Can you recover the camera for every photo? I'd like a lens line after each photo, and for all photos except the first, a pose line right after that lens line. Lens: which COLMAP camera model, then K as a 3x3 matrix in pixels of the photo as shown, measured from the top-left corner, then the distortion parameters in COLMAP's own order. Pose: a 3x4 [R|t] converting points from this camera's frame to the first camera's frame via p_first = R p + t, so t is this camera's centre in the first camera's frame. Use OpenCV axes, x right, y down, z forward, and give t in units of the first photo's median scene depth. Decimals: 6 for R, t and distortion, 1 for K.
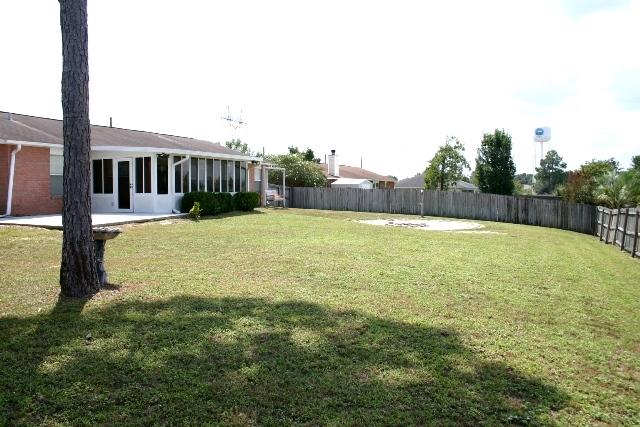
lens RADIAL K [[532.7, 0, 320.0], [0, 532.7, 213.5], [0, 0, 1]] dist [-0.000778, 0.000324]
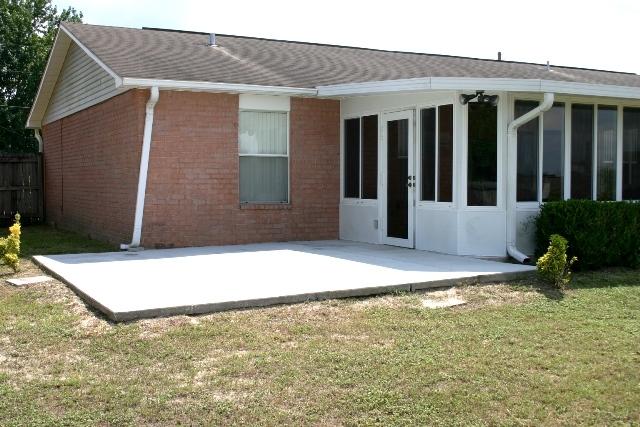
lens RADIAL K [[752.3, 0, 320.0], [0, 752.3, 213.5], [0, 0, 1]] dist [-0.123833, -0.016508]
pose [[0.766724, 0.038625, -0.640814, -0.052268], [-0.036791, 0.999192, 0.016206, -0.035370], [0.640922, 0.011151, 0.767525, 0.540785]]
